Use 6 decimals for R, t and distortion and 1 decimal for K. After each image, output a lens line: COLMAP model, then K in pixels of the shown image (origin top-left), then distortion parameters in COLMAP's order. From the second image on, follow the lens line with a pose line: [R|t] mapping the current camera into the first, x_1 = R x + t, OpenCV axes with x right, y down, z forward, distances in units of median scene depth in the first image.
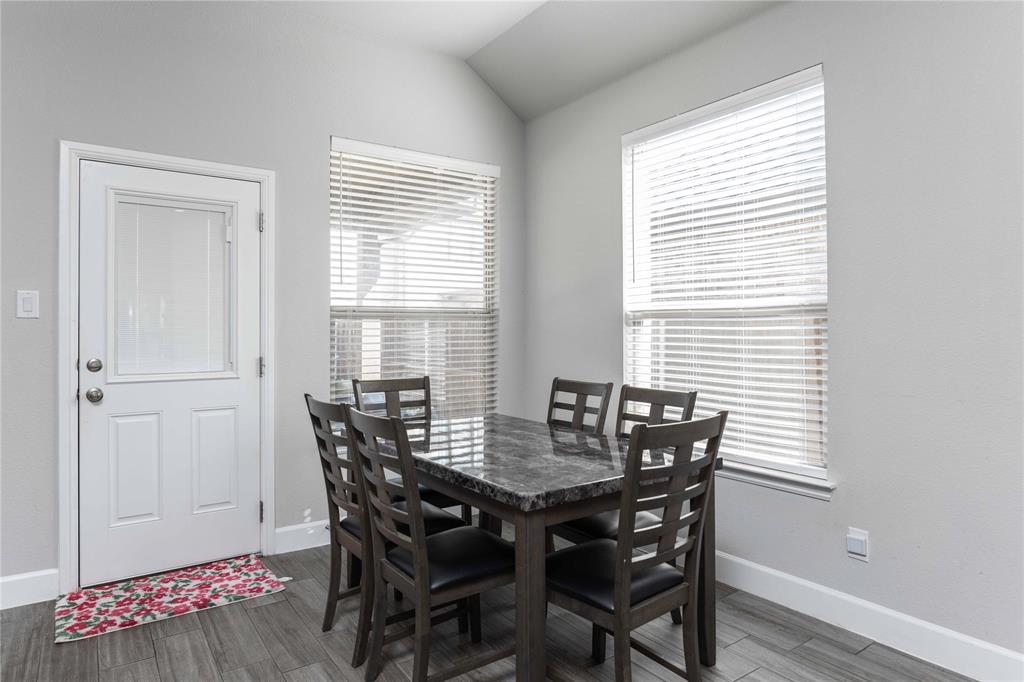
lens RADIAL K [[609.8, 0, 512.0], [0, 609.8, 326.4], [0, 0, 1]] dist [0.000564, 0.000839]
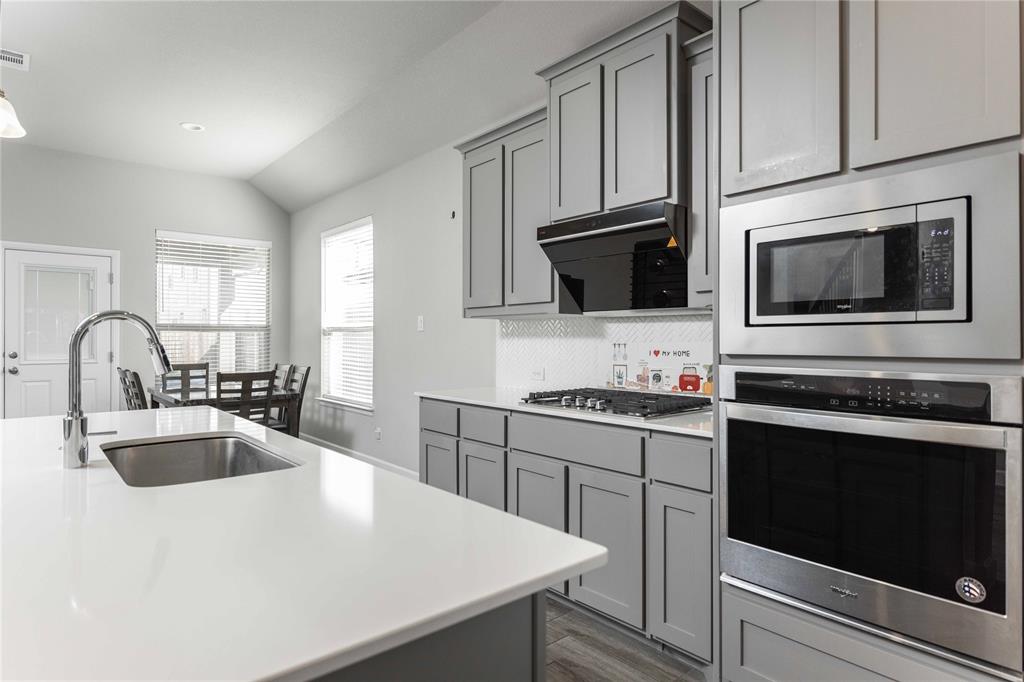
lens RADIAL K [[582.4, 0, 506.3], [0, 582.4, 337.1], [0, 0, 1]] dist [0.001158, 0.001224]
pose [[0.996318, 0.003408, 0.085666, 0.617169], [-0.003727, 0.999987, 0.003562, -0.005176], [-0.085652, -0.003868, 0.996318, -0.843524]]
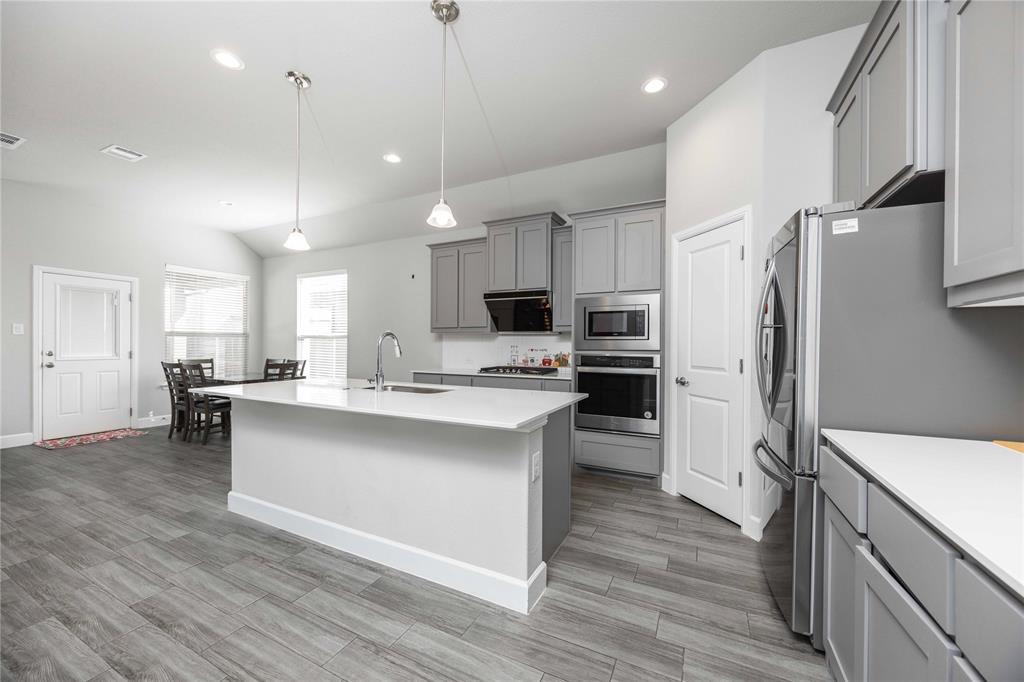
lens RADIAL K [[391.2, 0, 515.3], [0, 391.2, 344.6], [0, 0, 1]] dist [-0.008734, -0.000297]
pose [[0.878430, 0.007304, 0.477814, 0.218629], [-0.011782, 0.999910, 0.006375, -0.006101], [-0.477725, -0.011230, 0.878438, -1.160563]]
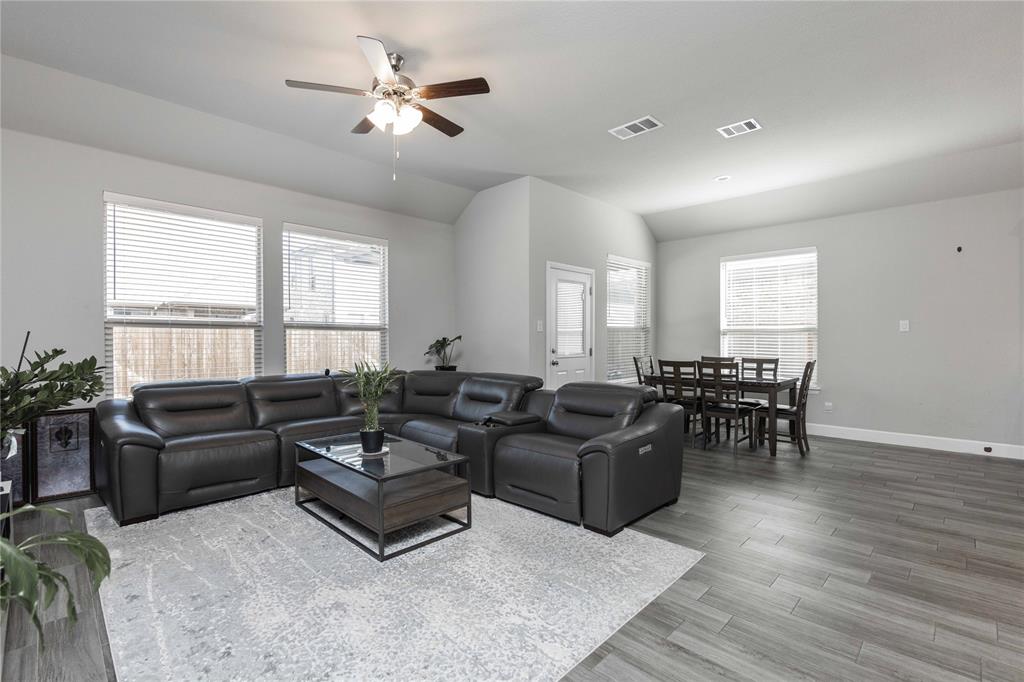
lens RADIAL K [[469.5, 0, 511.6], [0, 469.5, 348.5], [0, 0, 1]] dist [0.000596, -0.000071]
pose [[0.983110, -0.003498, 0.182980, -1.035425], [-0.002038, 0.999546, 0.030060, -0.002898], [-0.183003, -0.029926, 0.982657, -0.737240]]
